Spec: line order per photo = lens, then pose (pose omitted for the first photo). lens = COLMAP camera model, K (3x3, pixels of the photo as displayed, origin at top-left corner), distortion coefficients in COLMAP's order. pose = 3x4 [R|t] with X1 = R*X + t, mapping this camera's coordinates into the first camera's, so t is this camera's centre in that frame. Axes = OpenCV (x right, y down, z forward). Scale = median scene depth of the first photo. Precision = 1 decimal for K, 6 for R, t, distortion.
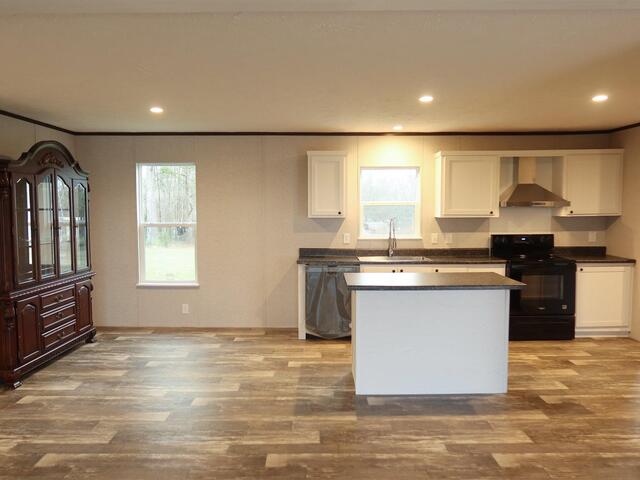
lens RADIAL K [[495.0, 0, 320.0], [0, 495.0, 240.0], [0, 0, 1]] dist [-0.025669, 0.001065]
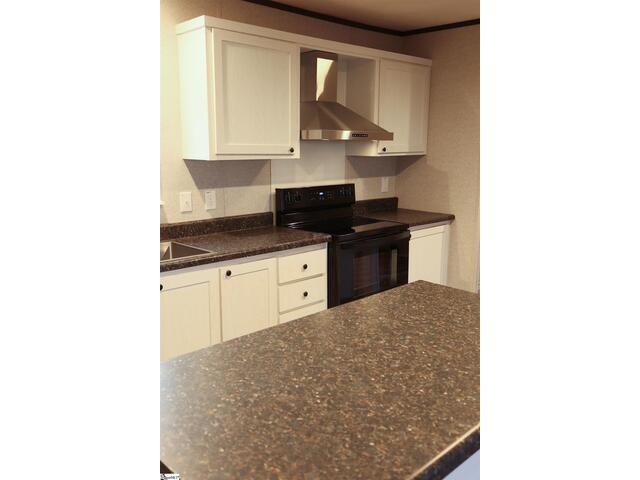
lens RADIAL K [[495.6, 0, 320.0], [0, 495.6, 240.0], [0, 0, 1]] dist [0.004075, -0.000125]
pose [[0.724336, -0.120357, 0.678860, -0.018578], [0.037306, 0.990044, 0.135723, -0.030564], [-0.688437, -0.072983, 0.721615, 0.579273]]
